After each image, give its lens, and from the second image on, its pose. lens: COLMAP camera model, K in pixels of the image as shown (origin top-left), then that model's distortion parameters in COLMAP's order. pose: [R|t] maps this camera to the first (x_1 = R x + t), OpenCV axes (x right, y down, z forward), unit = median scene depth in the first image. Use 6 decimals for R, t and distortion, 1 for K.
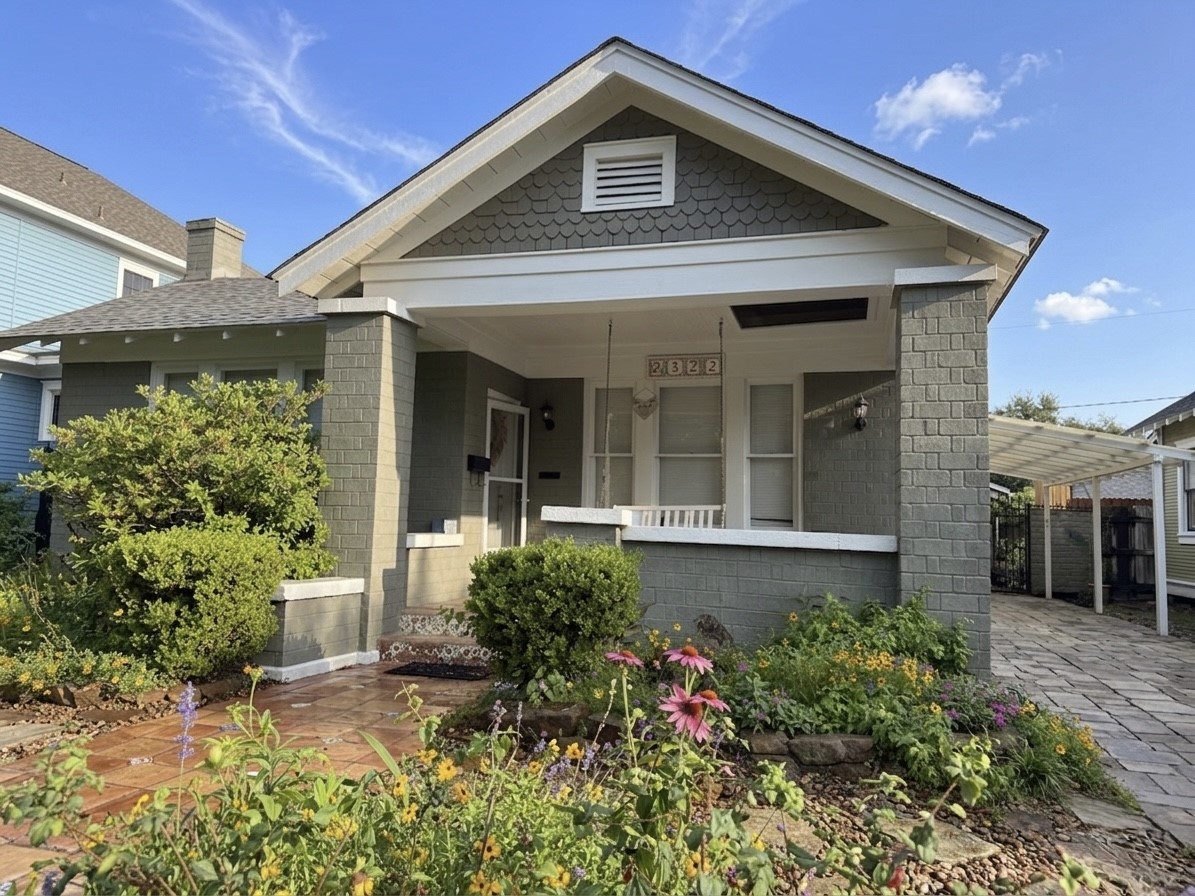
lens RADIAL K [[832.7, 0, 597.5], [0, 832.7, 448.0], [0, 0, 1]] dist [0.063131, -0.115287]
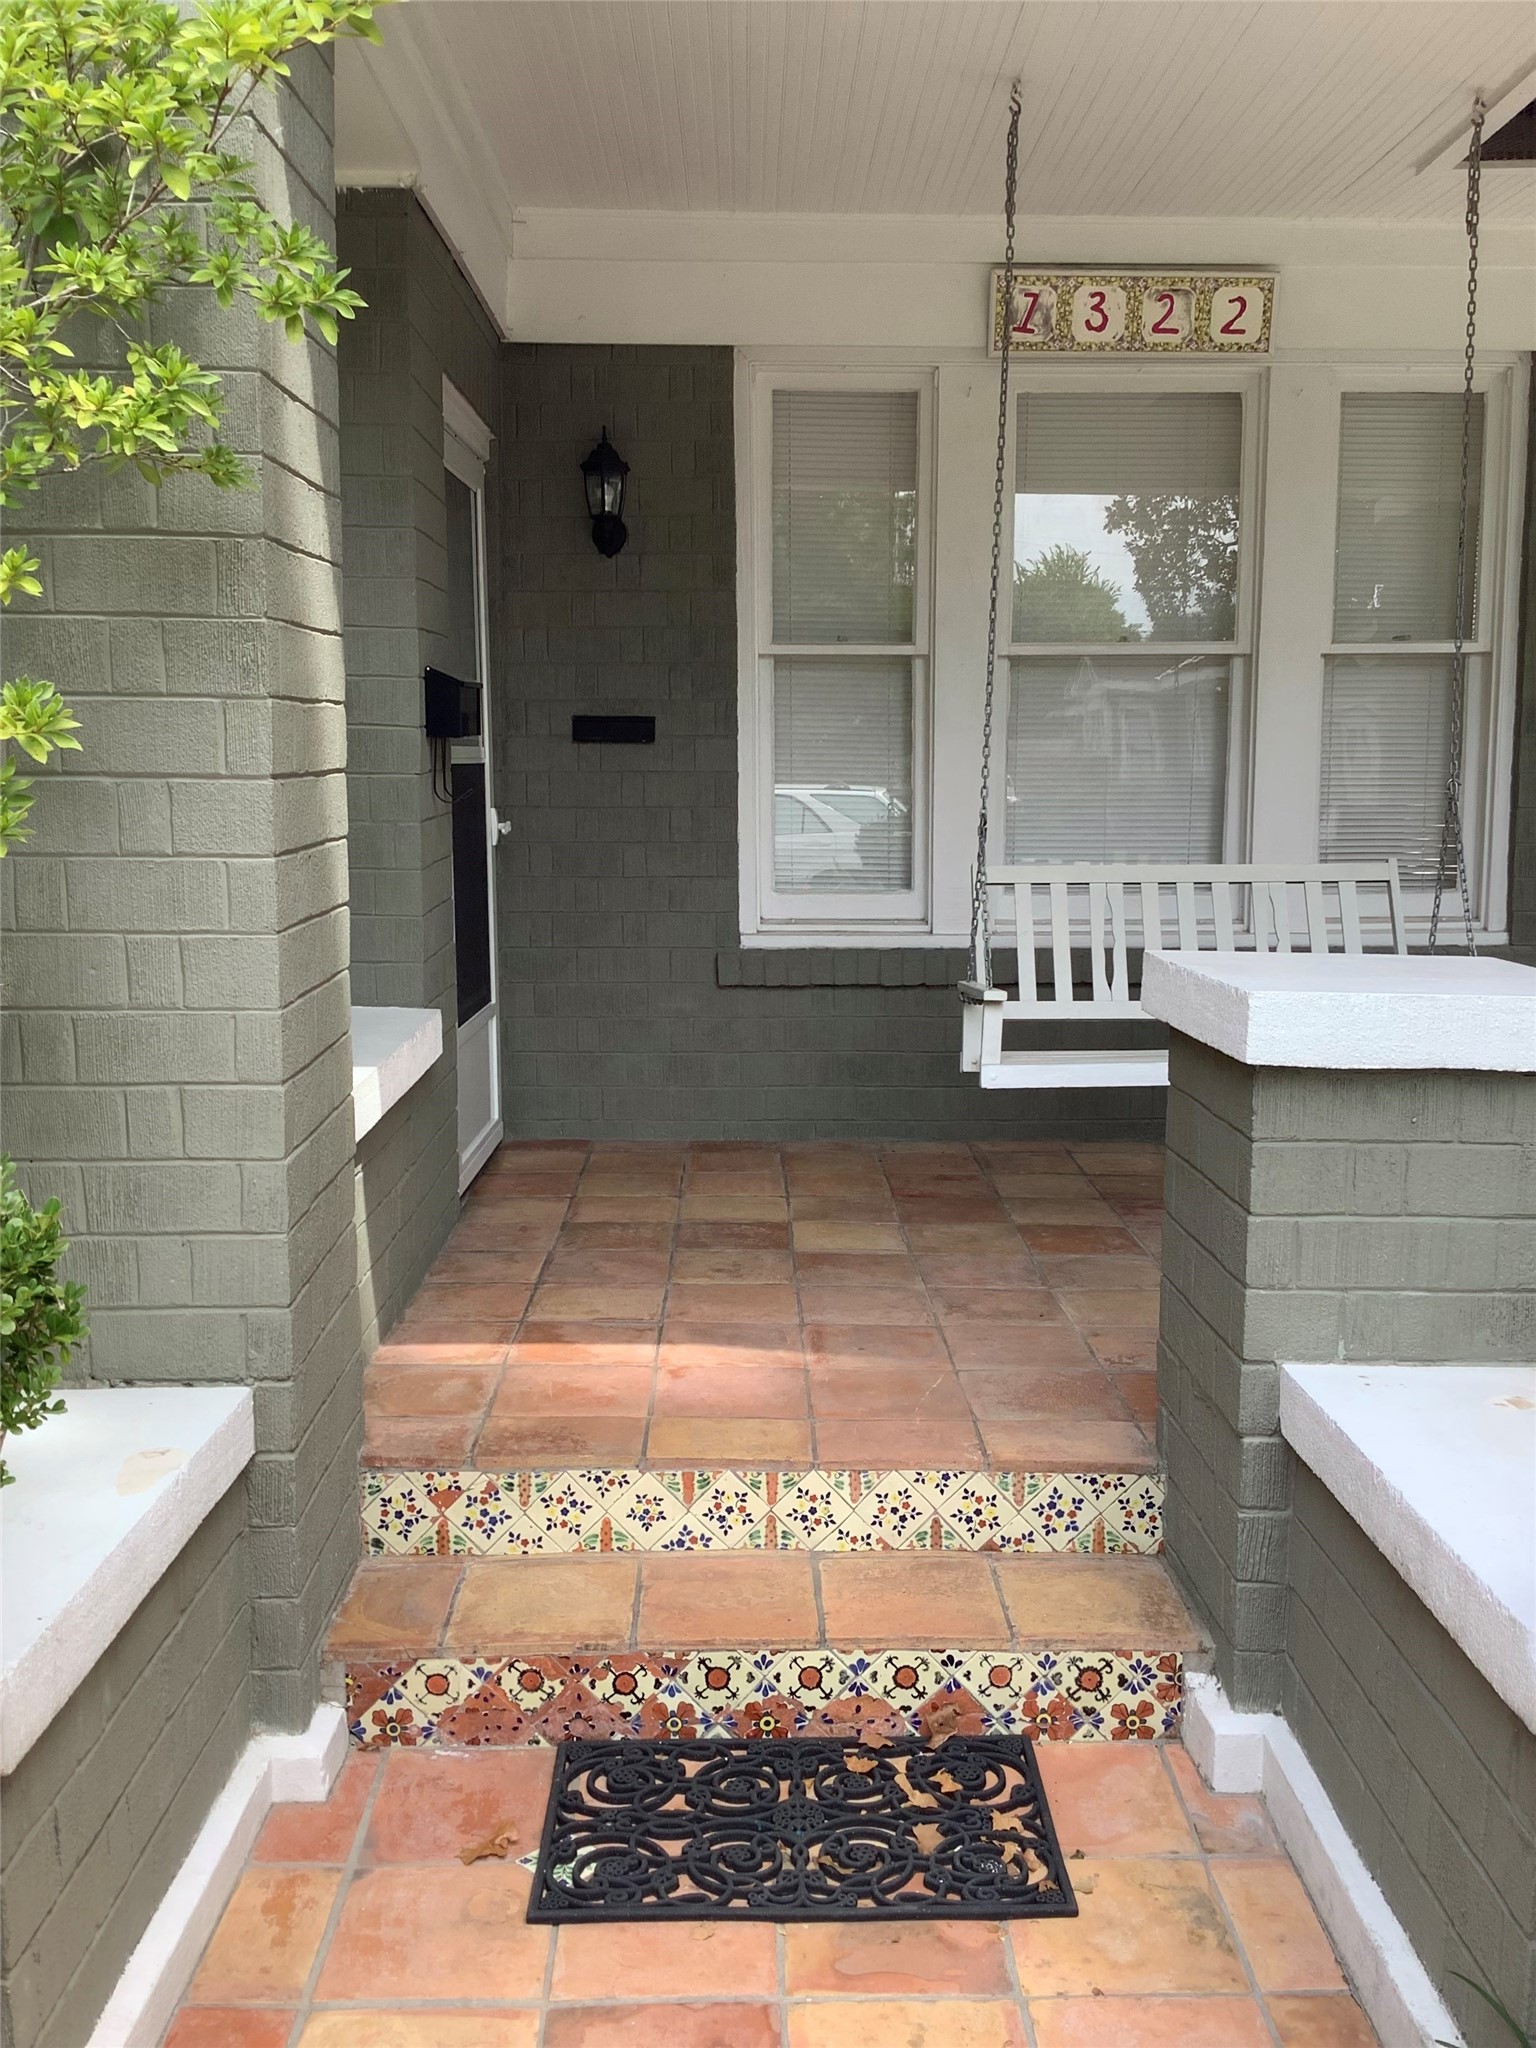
lens RADIAL K [[1911.4, 0, 768.0], [0, 1911.4, 1024.0], [0, 0, 1]] dist [0.101840, -0.260490]
pose [[0.951918, -0.068428, 0.298611, -0.208623], [-0.003222, 0.972444, 0.233113, -0.019394], [-0.306335, -0.222867, 0.925467, 0.411008]]
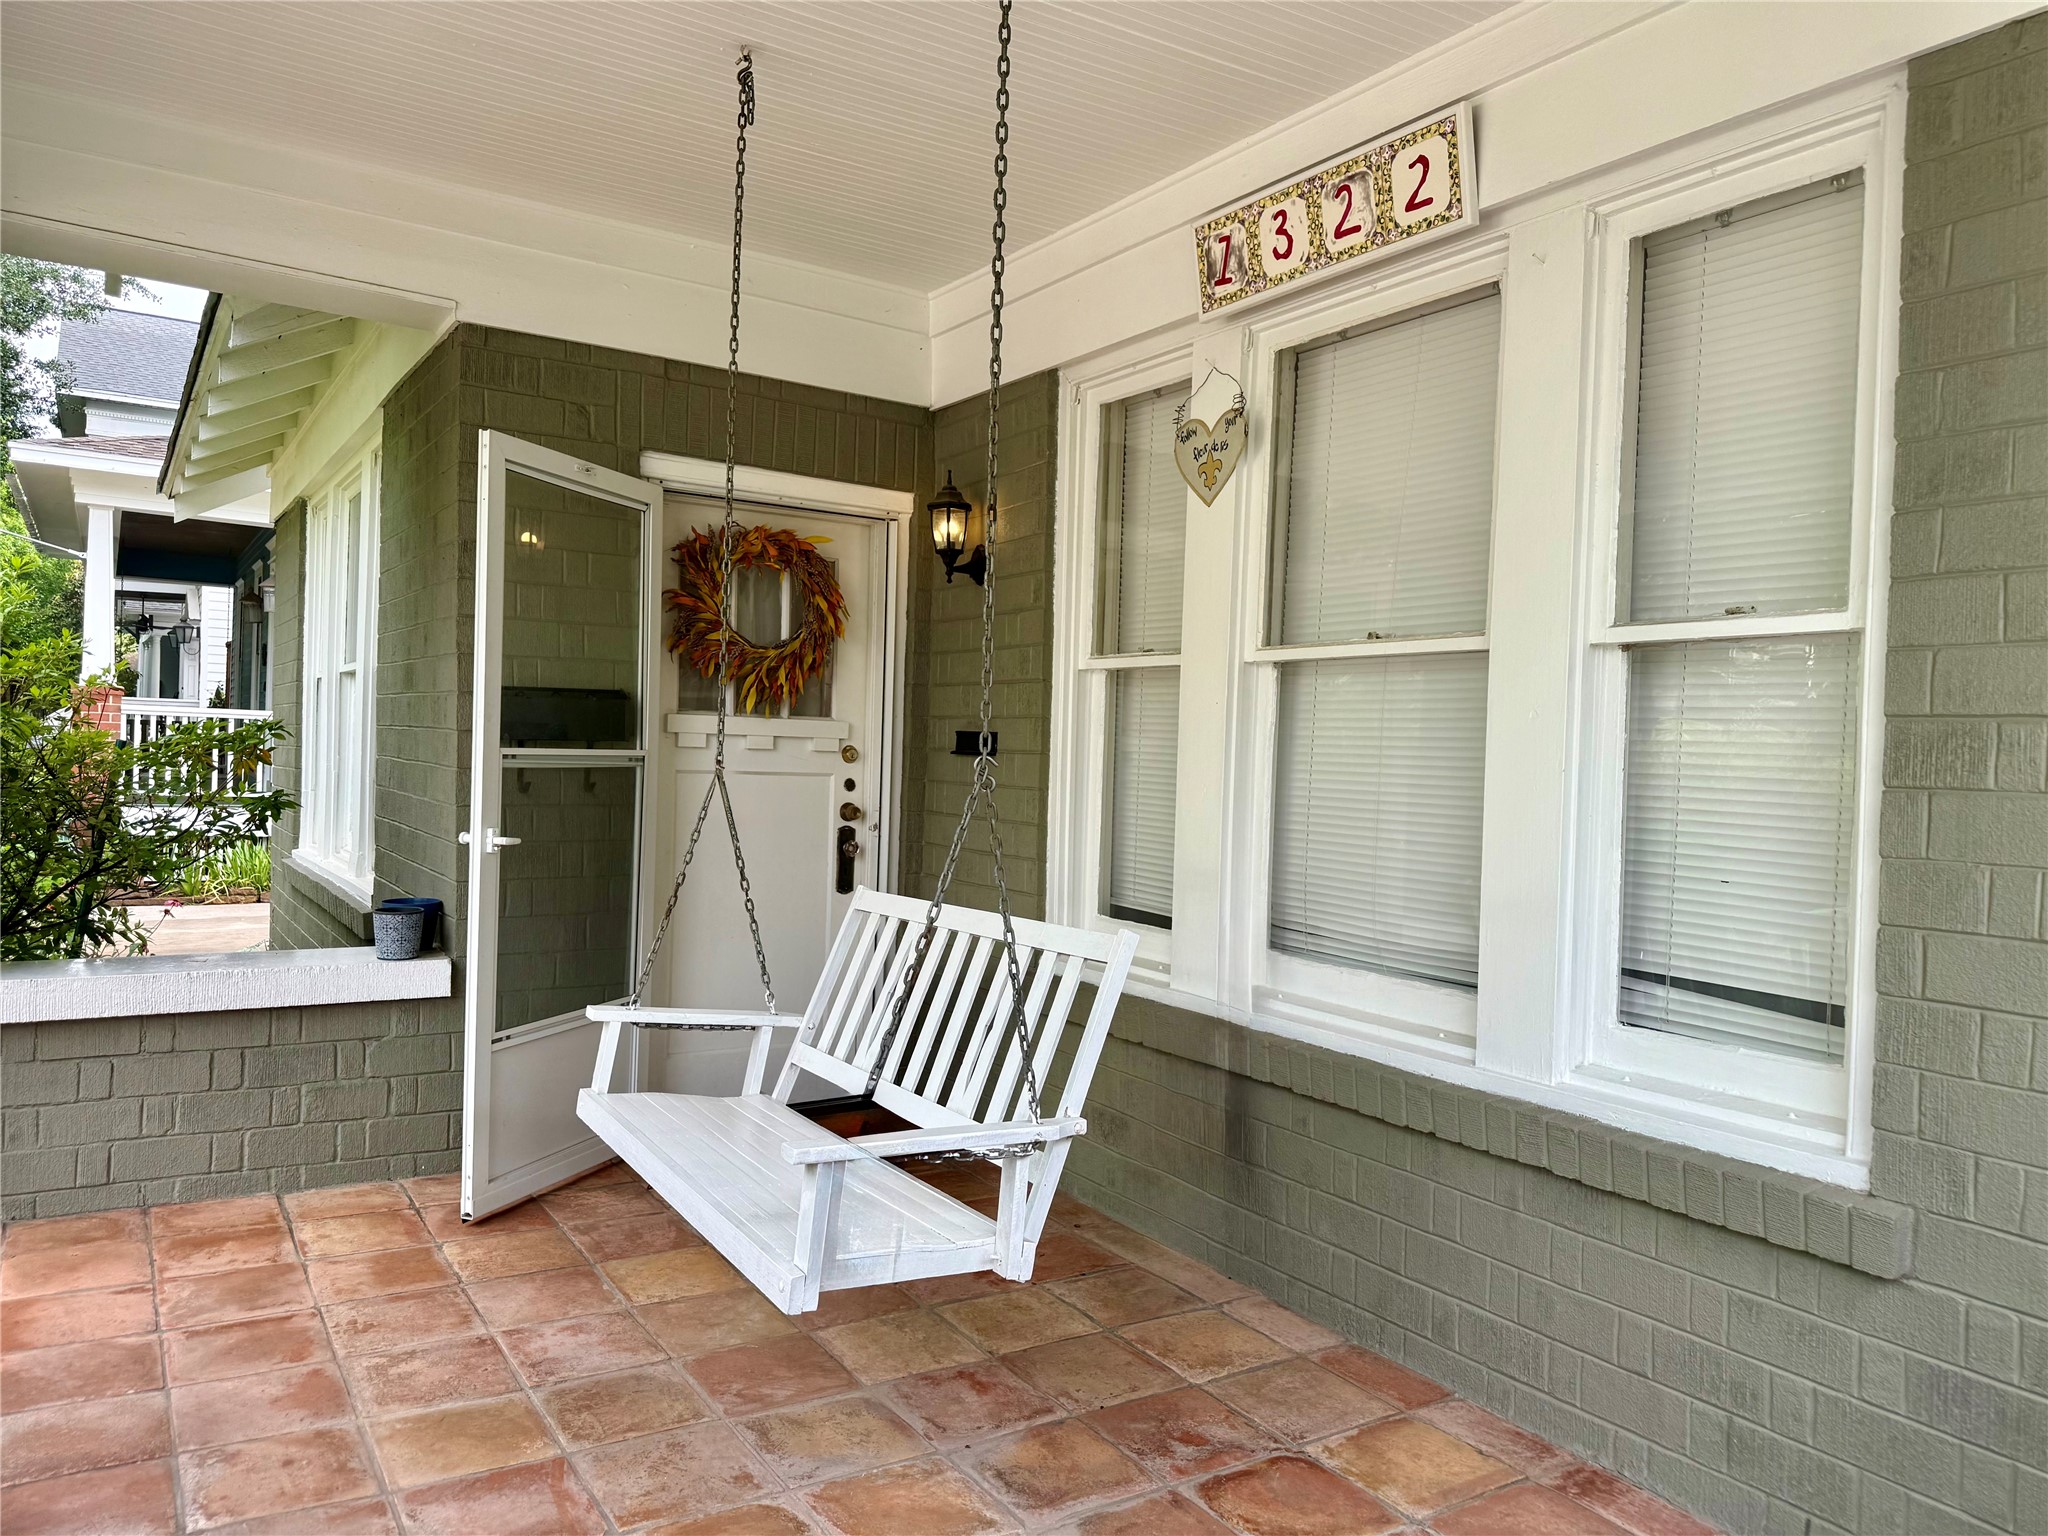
lens RADIAL K [[1427.1, 0, 1024.0], [0, 1427.1, 768.0], [0, 0, 1]] dist [0.063131, -0.115287]
pose [[0.756724, 0.003841, -0.653723, 0.285494], [0.049765, 0.996743, 0.063462, 0.011875], [0.651837, -0.080556, 0.754068, 0.672118]]
